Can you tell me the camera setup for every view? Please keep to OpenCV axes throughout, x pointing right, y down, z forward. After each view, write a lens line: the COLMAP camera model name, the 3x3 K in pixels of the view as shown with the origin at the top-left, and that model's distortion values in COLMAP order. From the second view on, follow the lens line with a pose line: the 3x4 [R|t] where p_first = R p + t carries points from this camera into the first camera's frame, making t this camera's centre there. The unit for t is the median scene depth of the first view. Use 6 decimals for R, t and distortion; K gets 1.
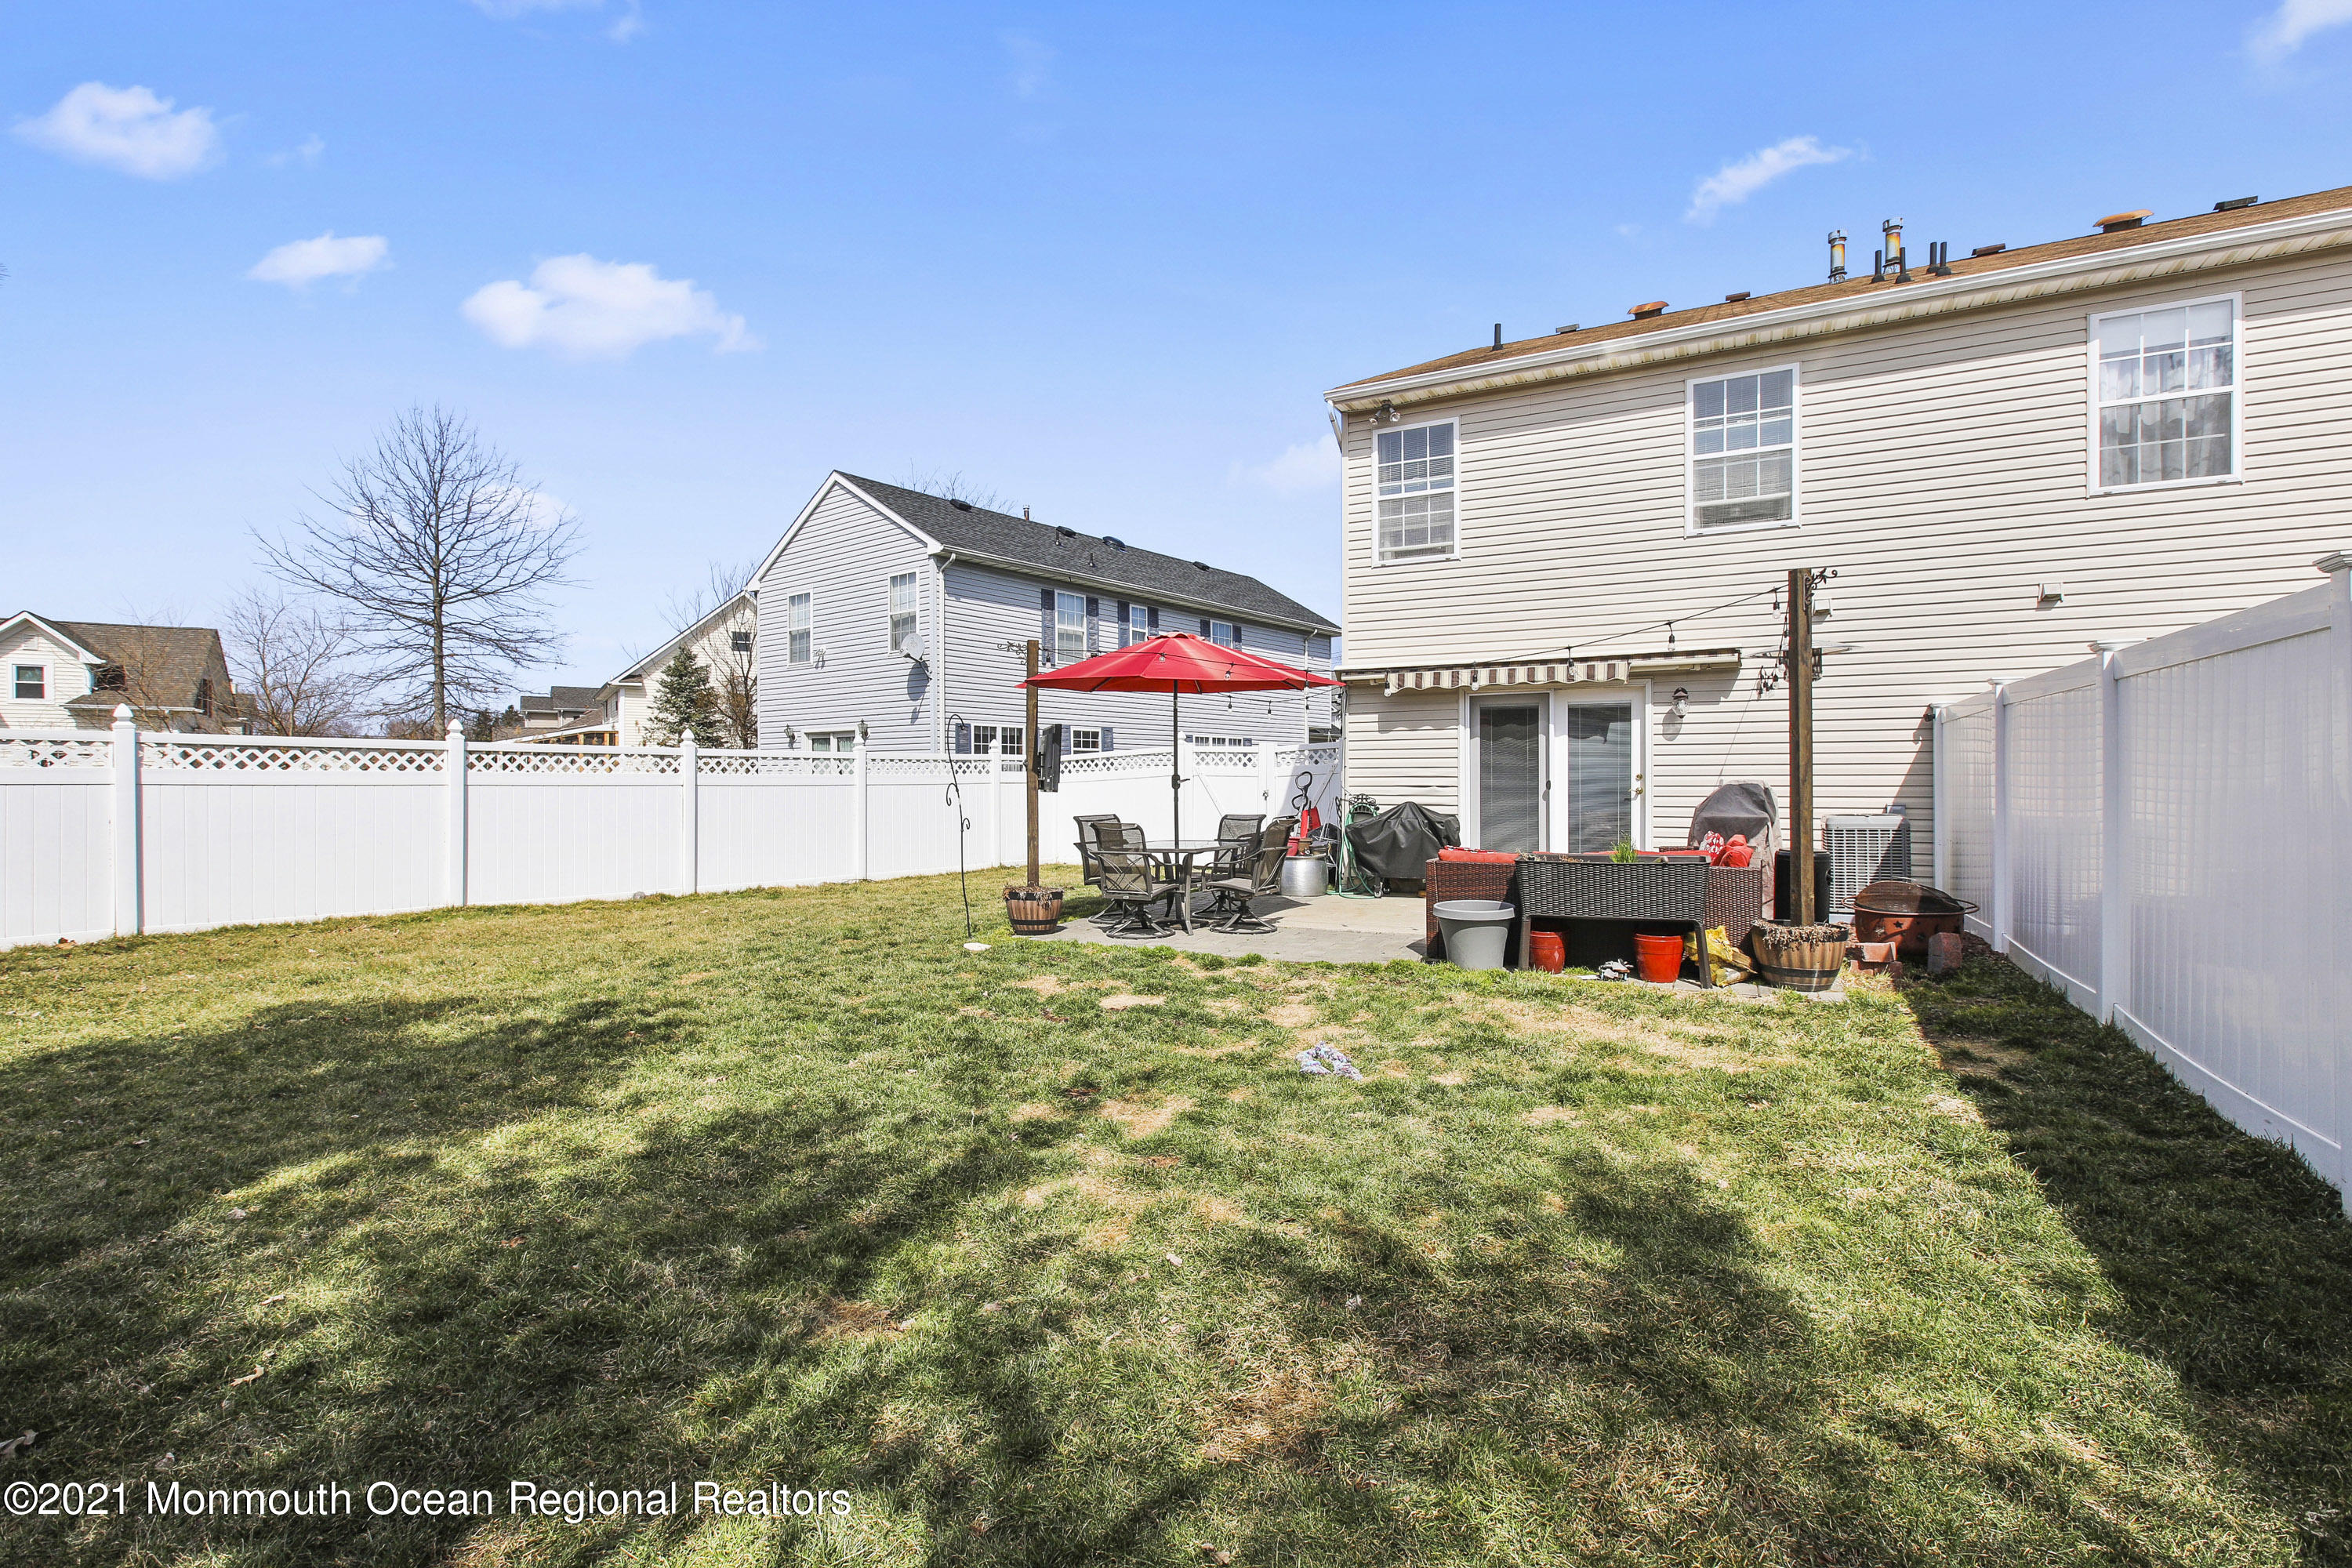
lens RADIAL K [[1068.4, 0, 1171.9], [0, 1068.4, 779.5], [0, 0, 1]] dist [0.006604, 0.000458]
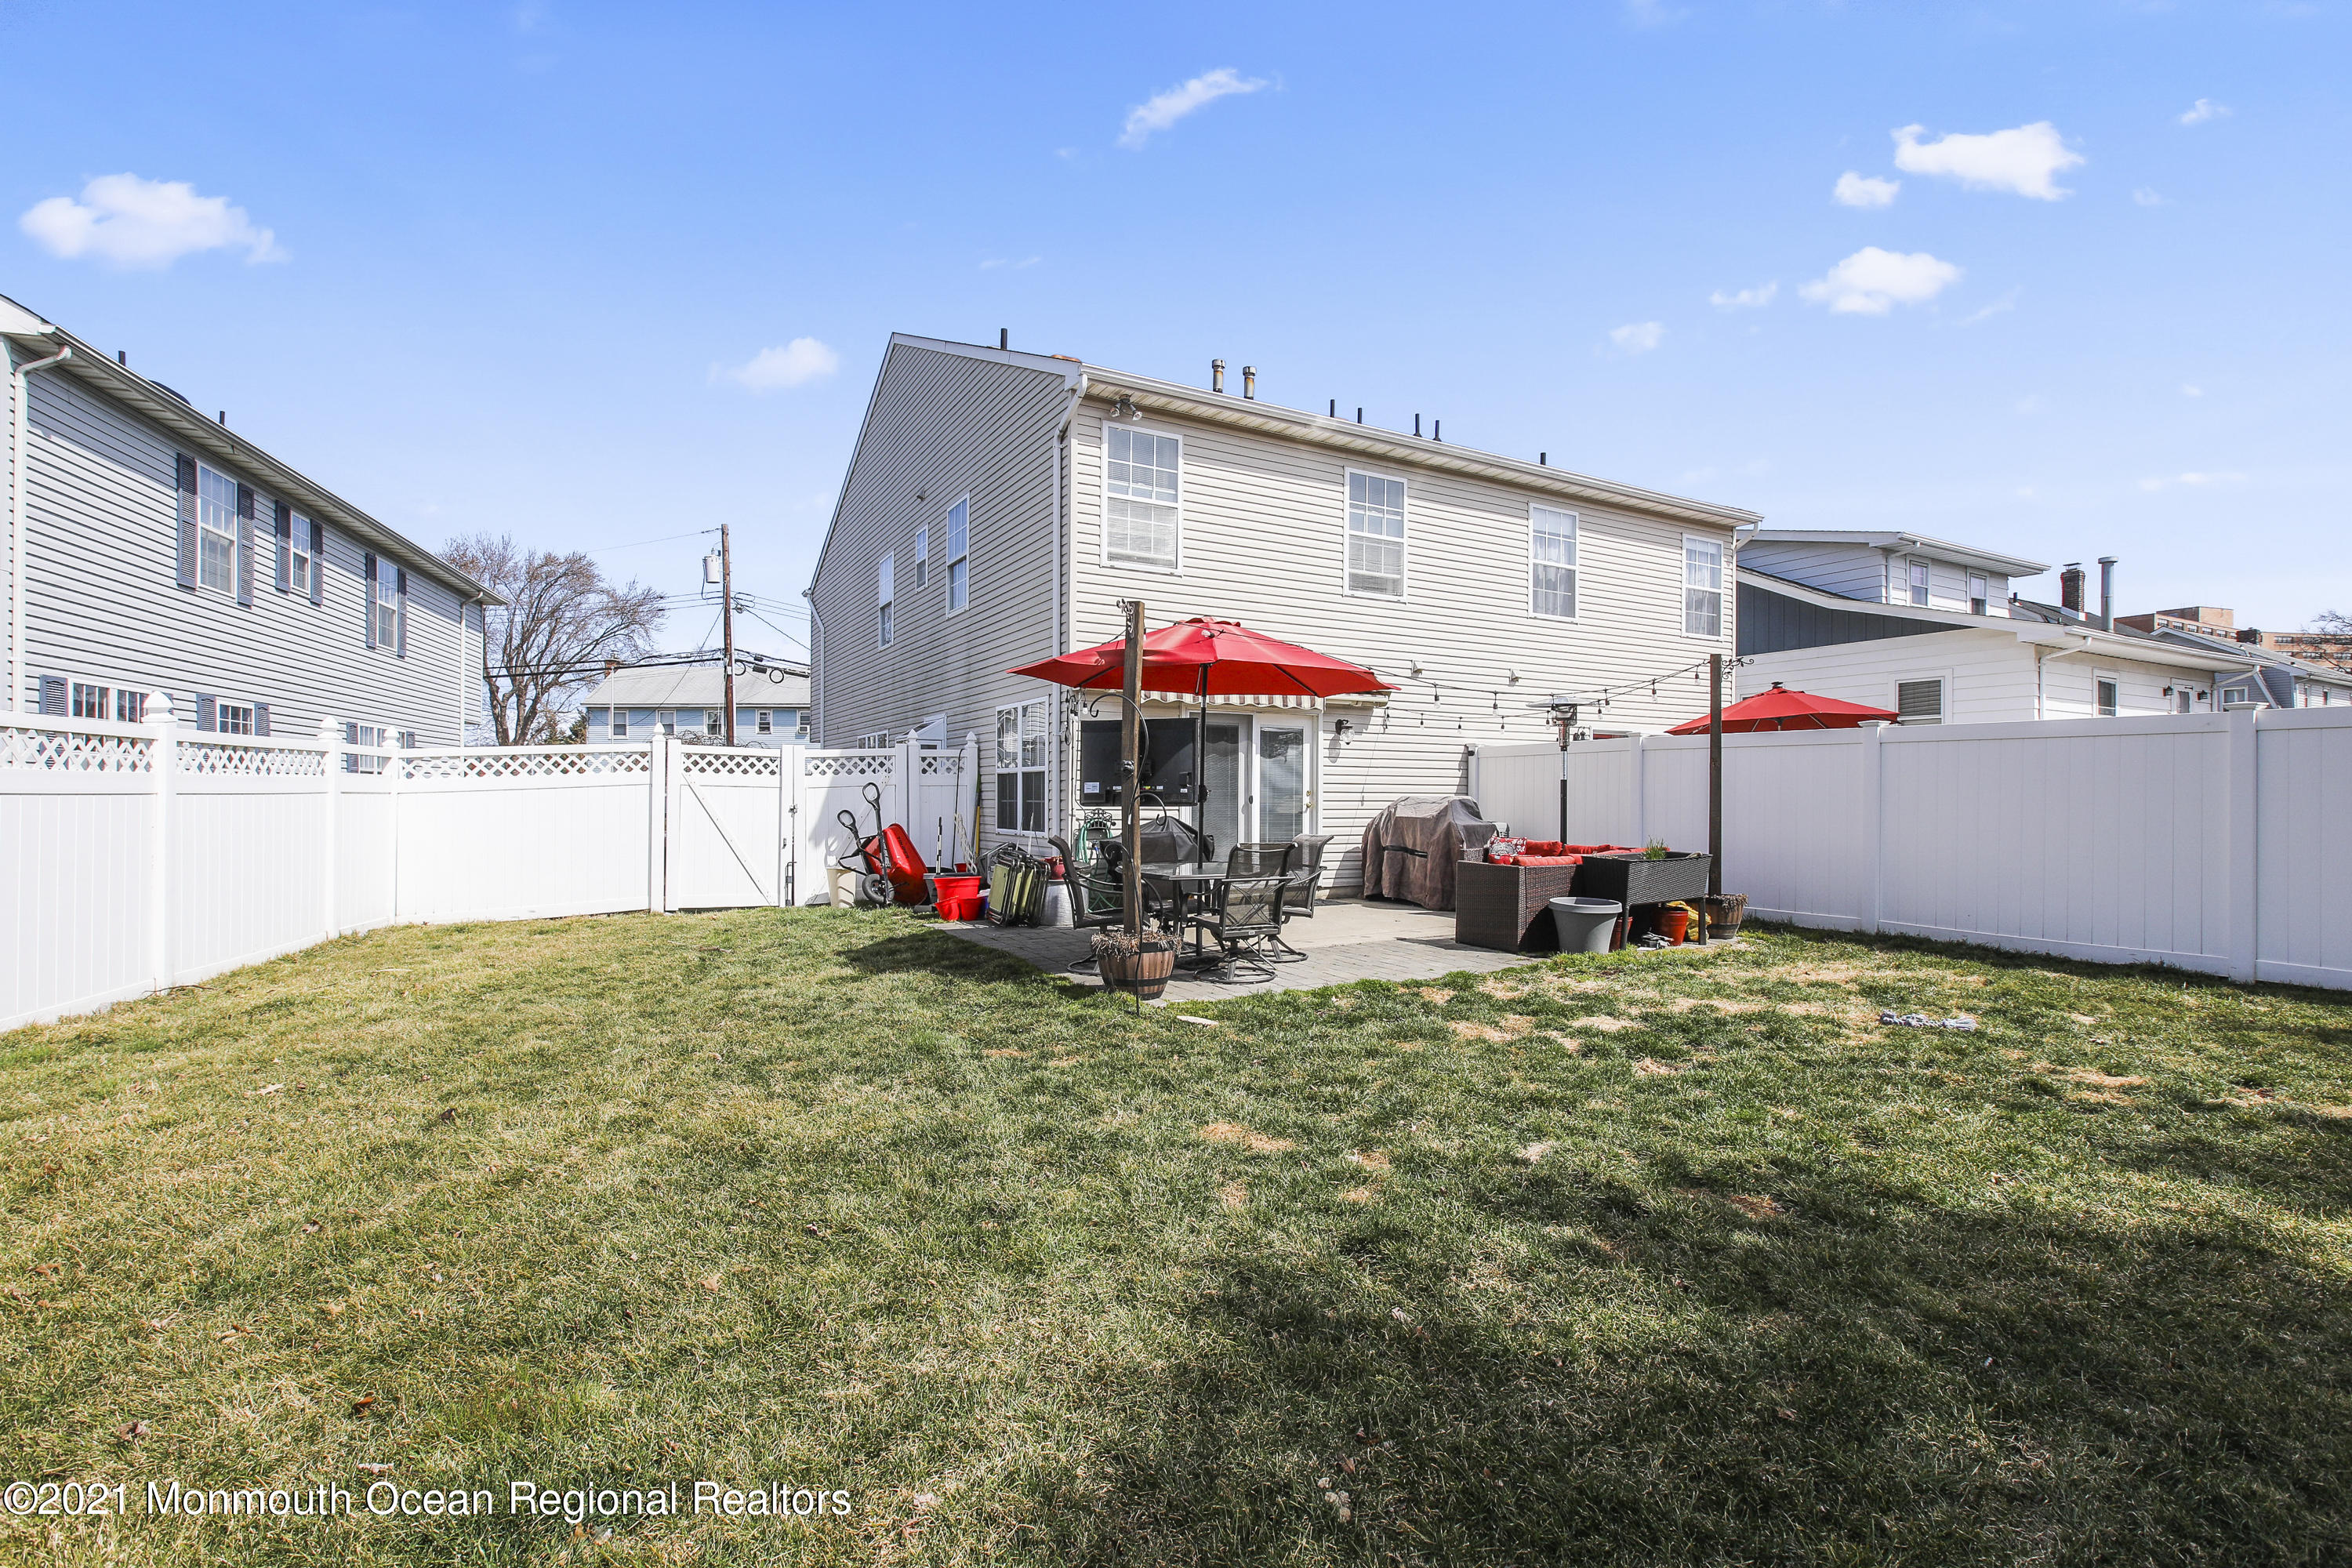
lens RADIAL K [[1068.4, 0, 1173.3], [0, 1068.4, 785.8], [0, 0, 1]] dist [0.006604, 0.000458]
pose [[0.553146, 0.012448, 0.832991, -0.601250], [-0.007761, 0.999922, -0.009789, 0.002114], [-0.833048, -0.001050, 0.553199, 0.467959]]
